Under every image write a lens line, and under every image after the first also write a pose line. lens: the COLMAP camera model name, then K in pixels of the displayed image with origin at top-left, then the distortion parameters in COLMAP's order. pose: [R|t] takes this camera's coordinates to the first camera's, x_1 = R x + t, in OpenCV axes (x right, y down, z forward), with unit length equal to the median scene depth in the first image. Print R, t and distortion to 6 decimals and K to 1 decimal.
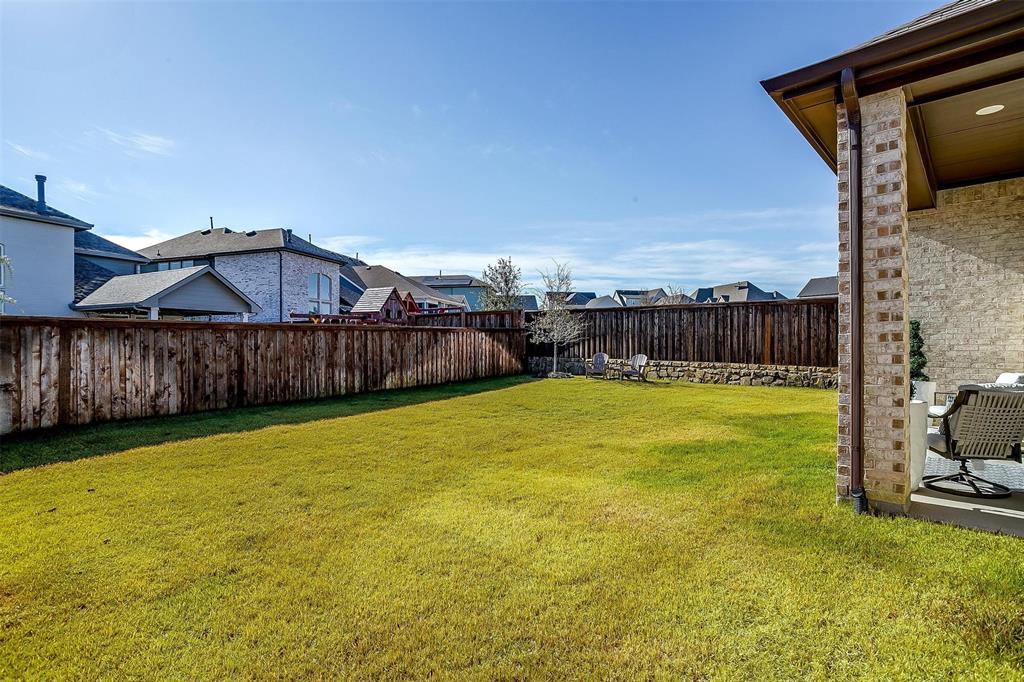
lens RADIAL K [[494.9, 0, 511.6], [0, 494.9, 345.8], [0, 0, 1]] dist [-0.032258, 0.012584]
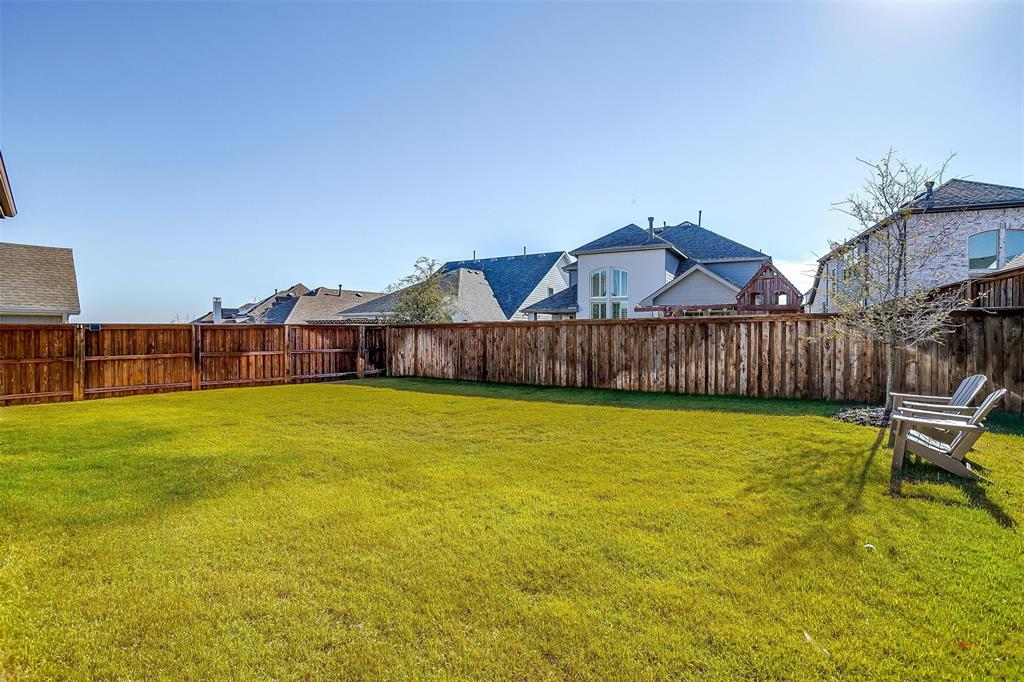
lens RADIAL K [[494.9, 0, 506.9], [0, 494.9, 338.4], [0, 0, 1]] dist [-0.032258, 0.012584]
pose [[-0.020303, 0.029113, -0.999370, 0.608822], [0.002659, 0.999574, 0.029065, -0.029414], [0.999790, -0.002067, -0.020372, 0.764393]]
